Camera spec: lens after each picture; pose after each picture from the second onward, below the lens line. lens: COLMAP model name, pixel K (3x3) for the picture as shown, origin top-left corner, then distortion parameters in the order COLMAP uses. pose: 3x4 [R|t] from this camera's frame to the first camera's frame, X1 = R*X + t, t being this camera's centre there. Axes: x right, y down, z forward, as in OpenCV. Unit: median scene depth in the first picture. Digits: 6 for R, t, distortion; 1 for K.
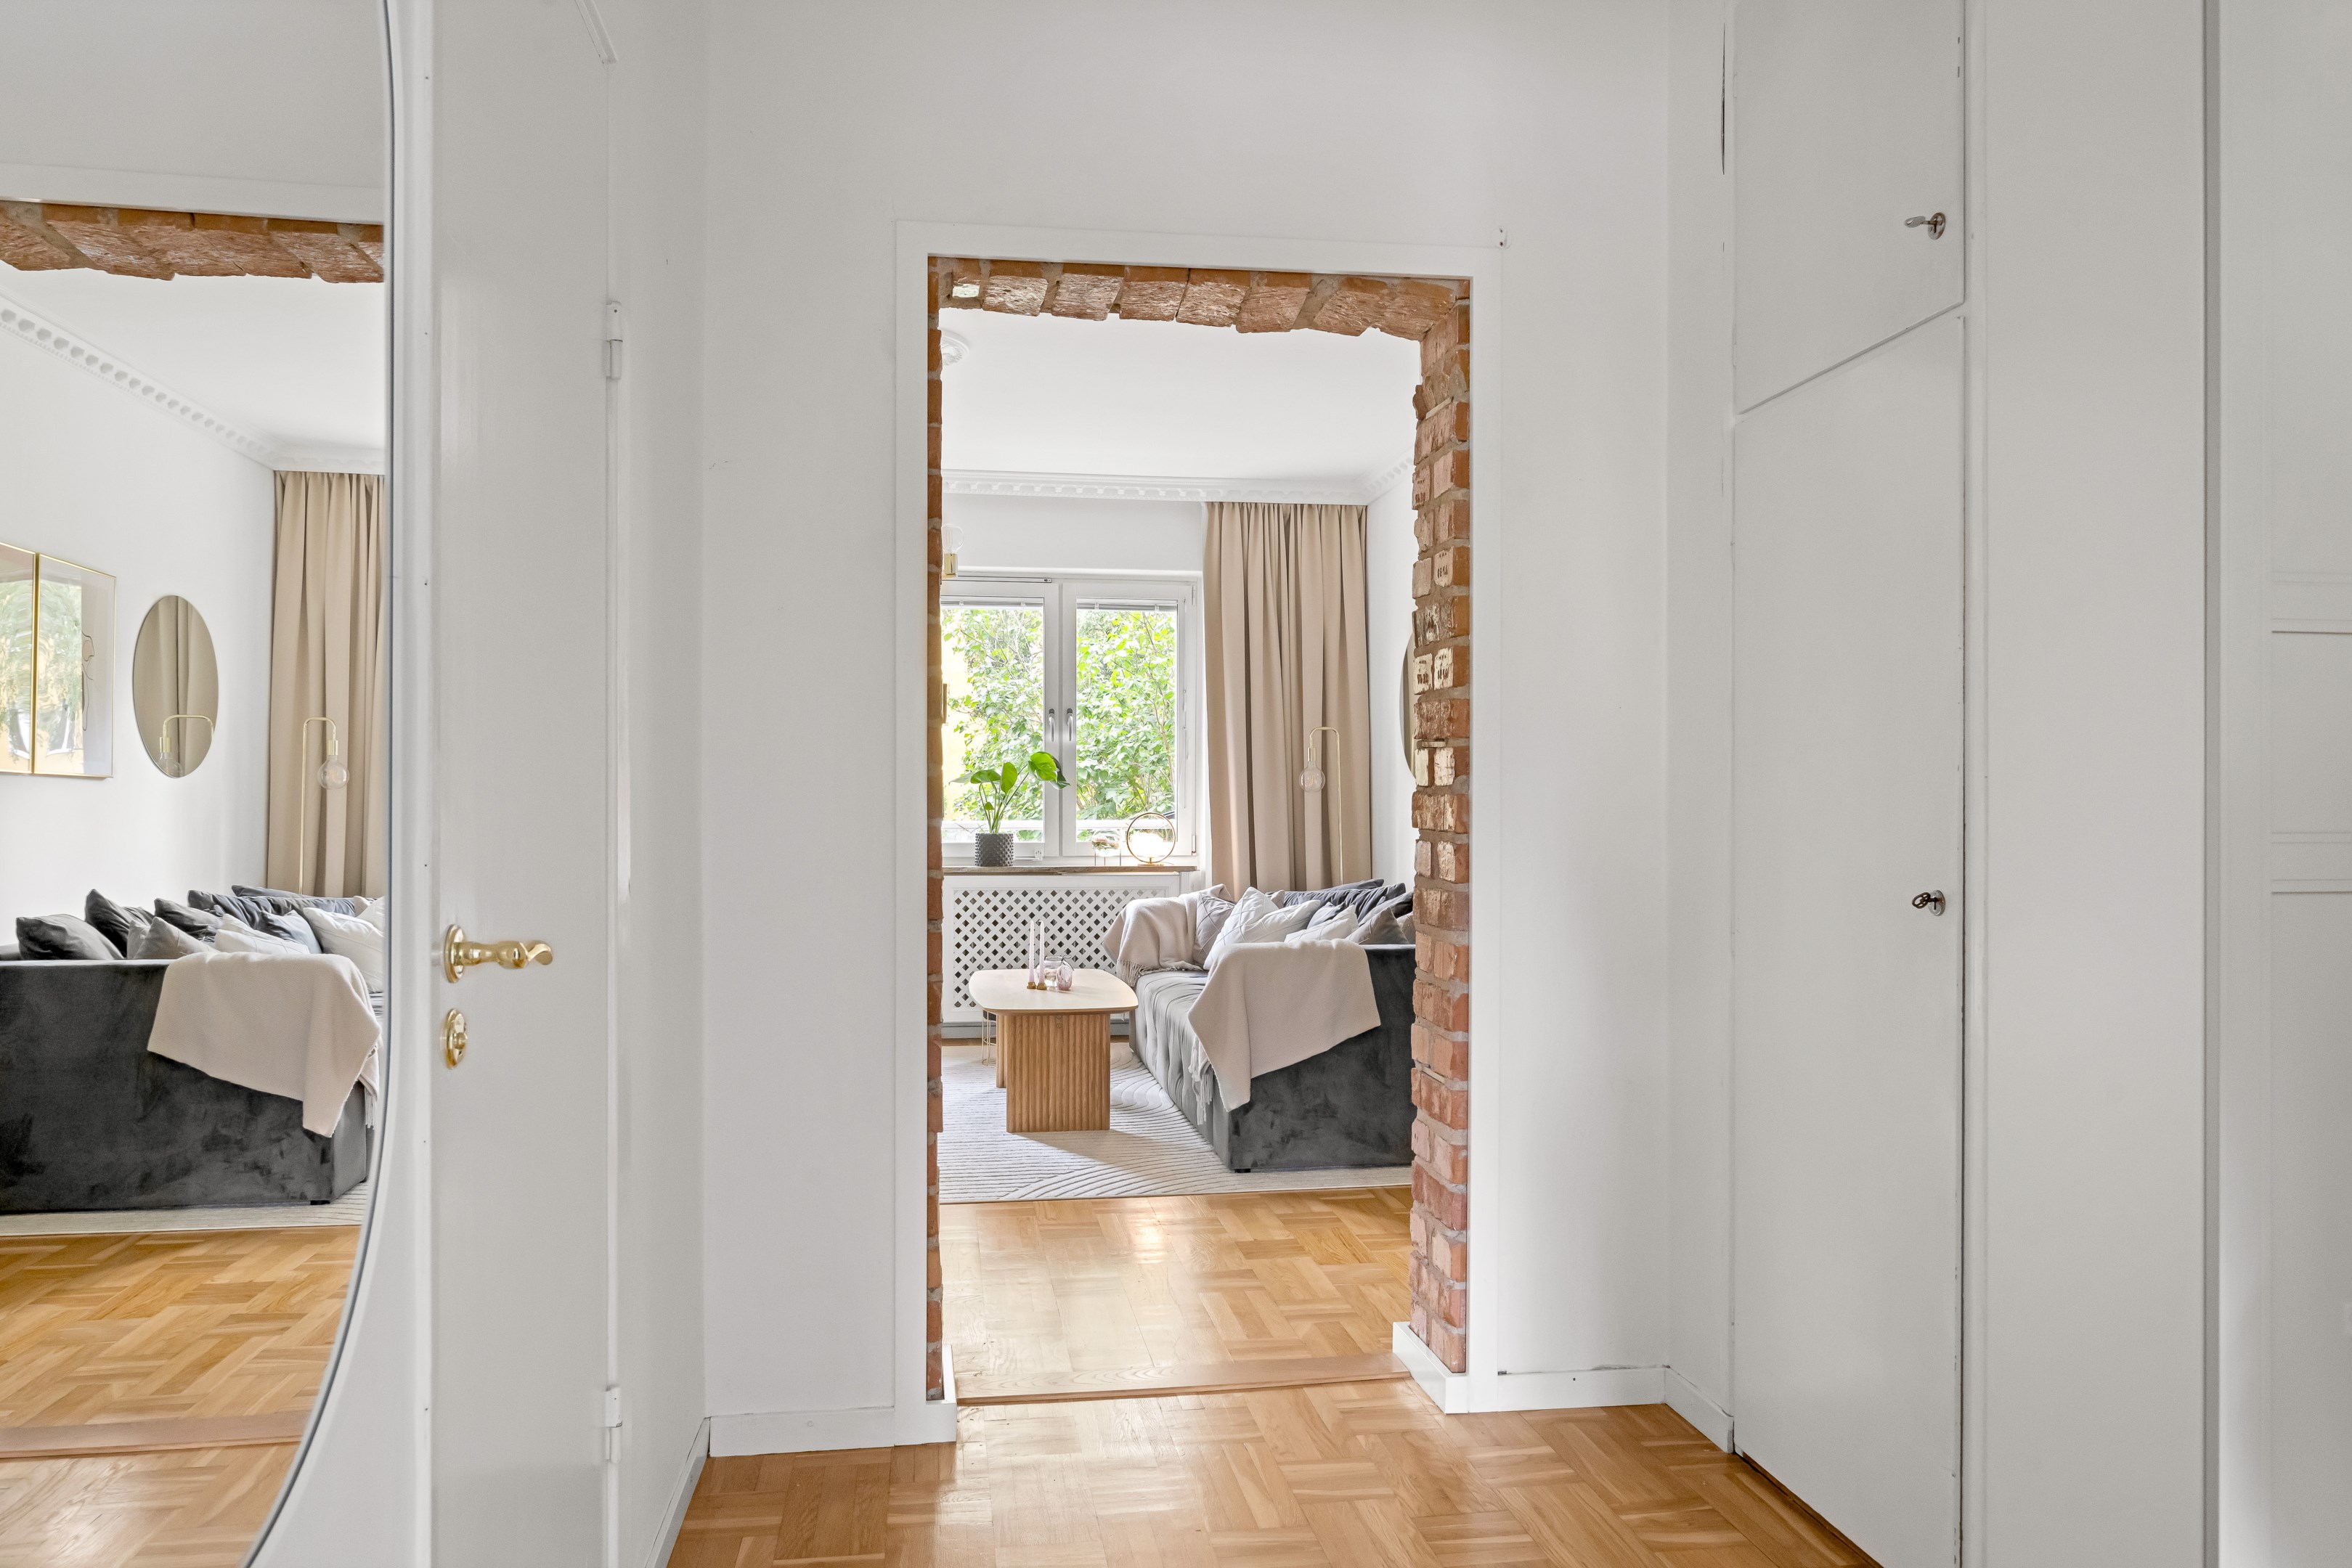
lens RADIAL K [[1574.0, 0, 1181.8], [0, 1574.0, 786.3], [0, 0, 1]] dist [-0.010818, -0.000719]
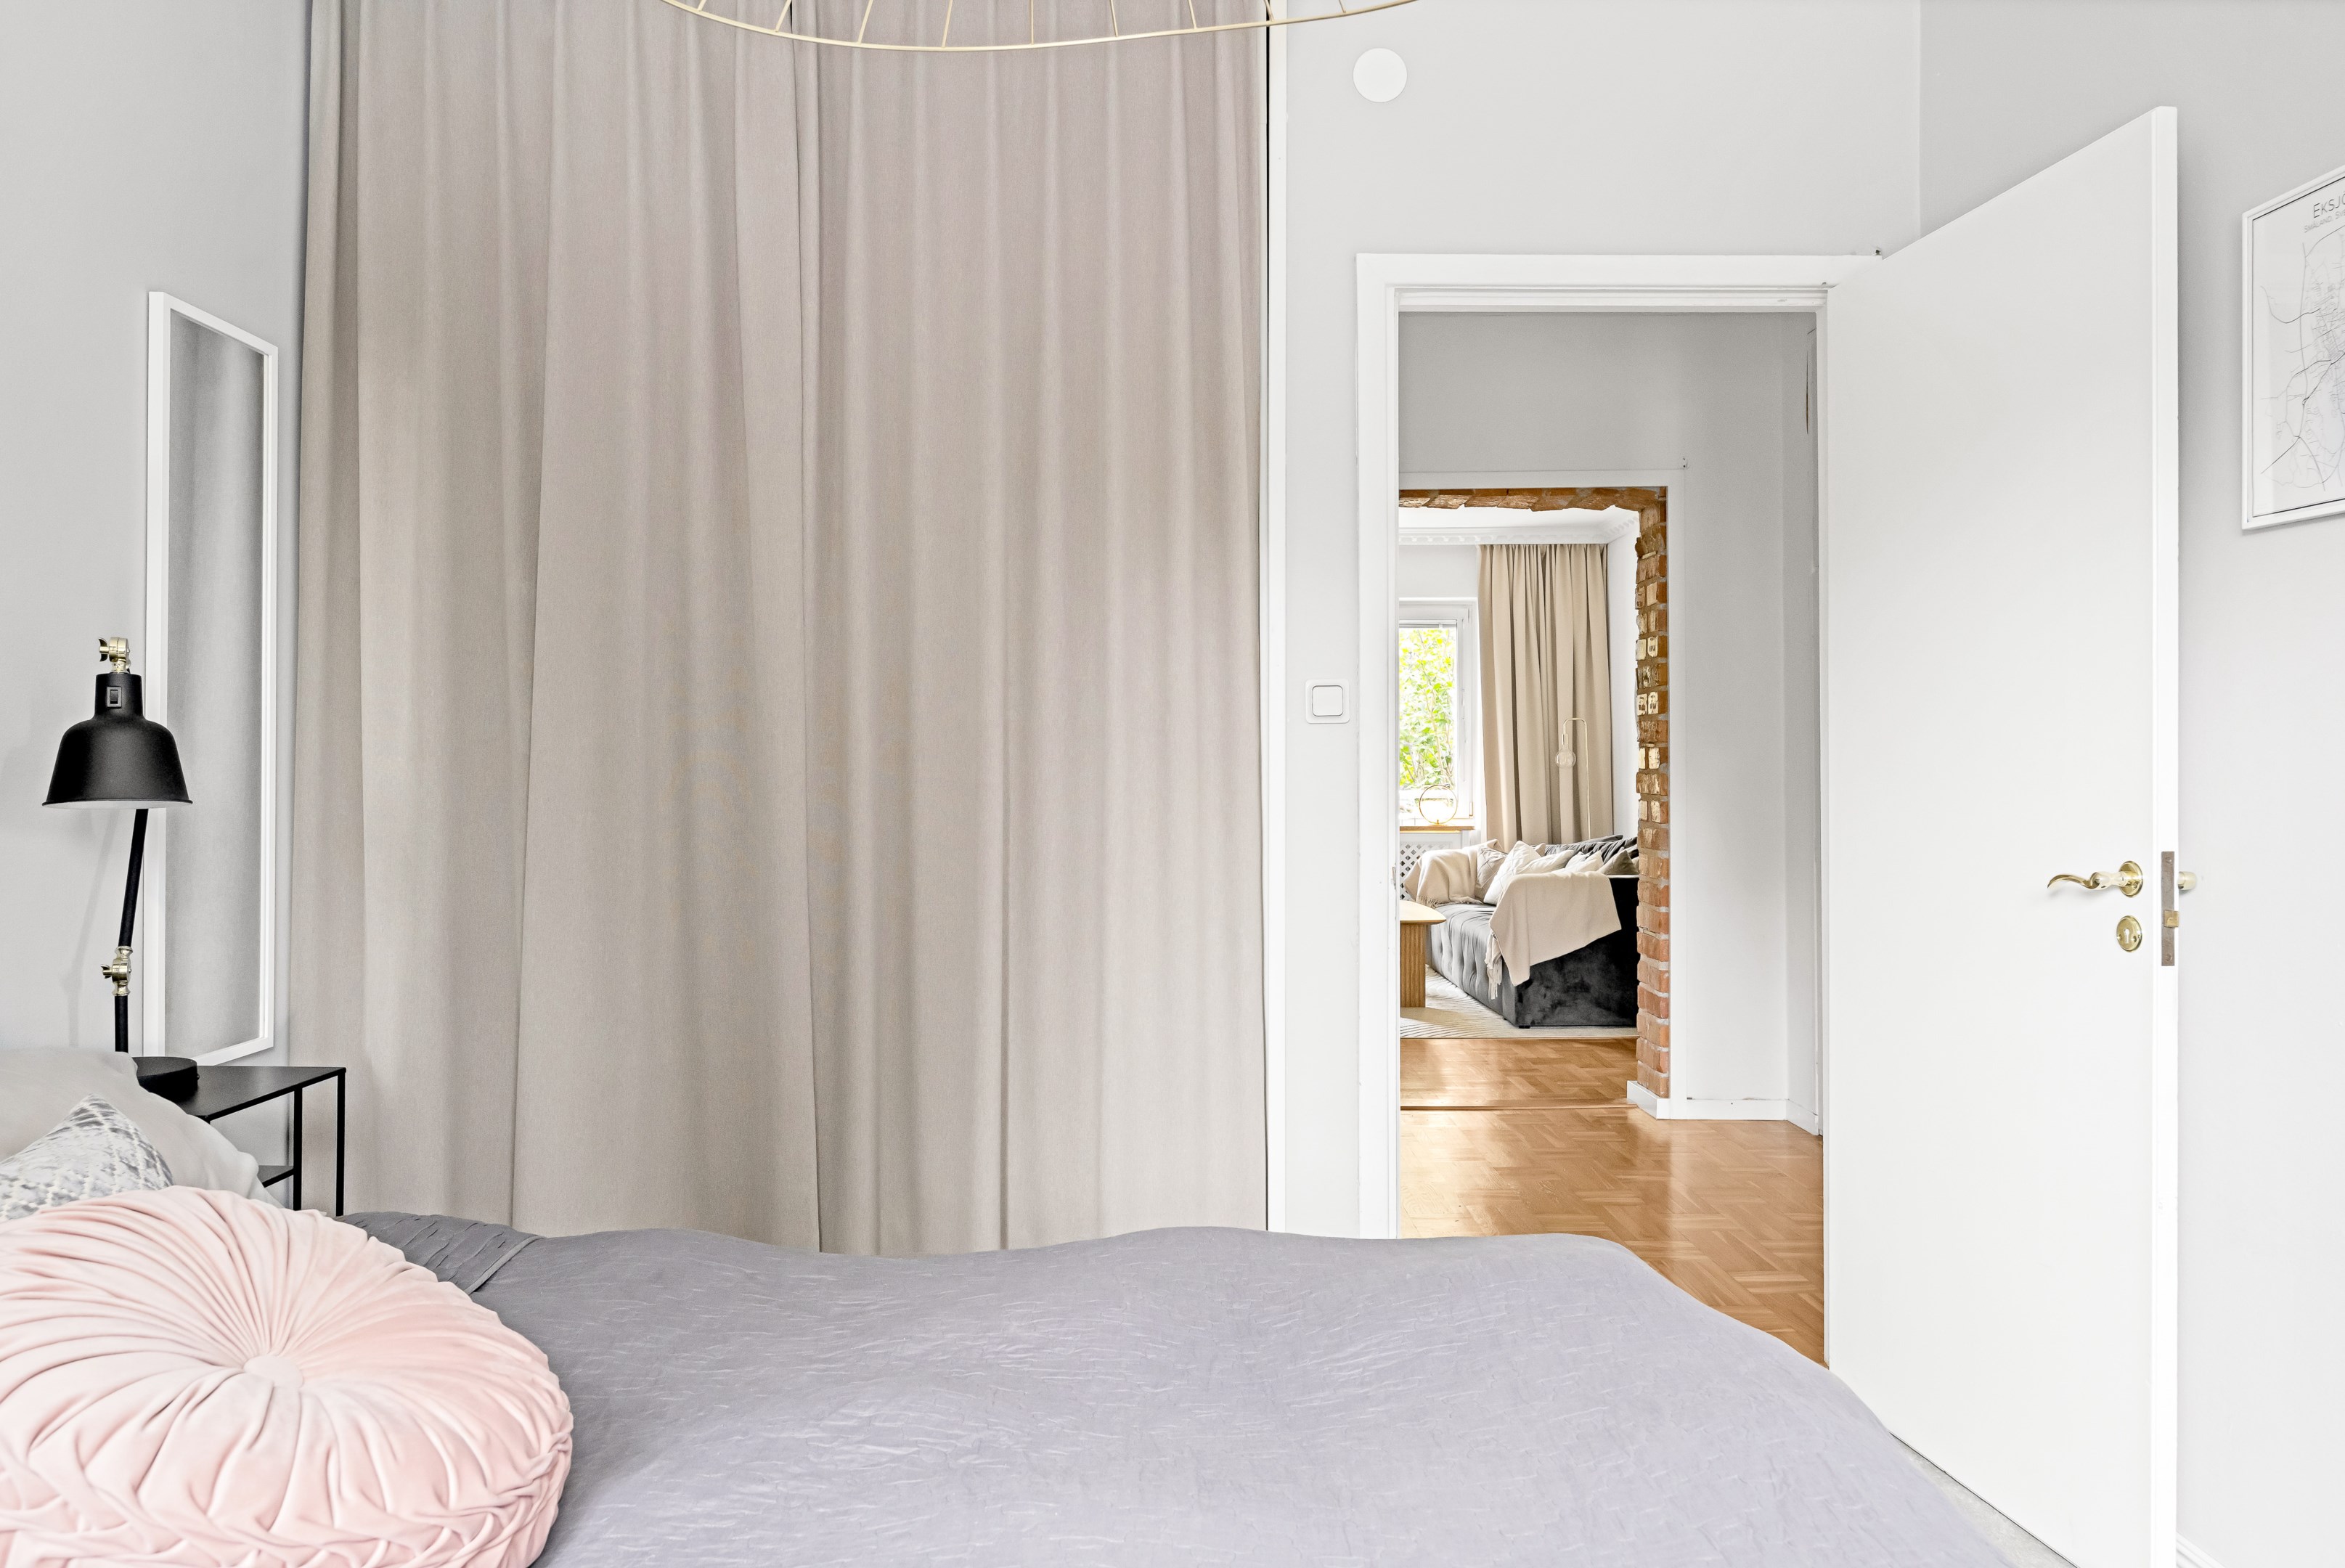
lens RADIAL K [[1643.8, 0, 1172.1], [0, 1643.8, 748.9], [0, 0, 1]] dist [-0.001659, 0.000035]
pose [[0.989856, -0.006361, -0.141929, -0.068510], [0.005593, 0.999967, -0.005809, -0.009626], [0.141962, 0.004956, 0.989860, -0.577512]]
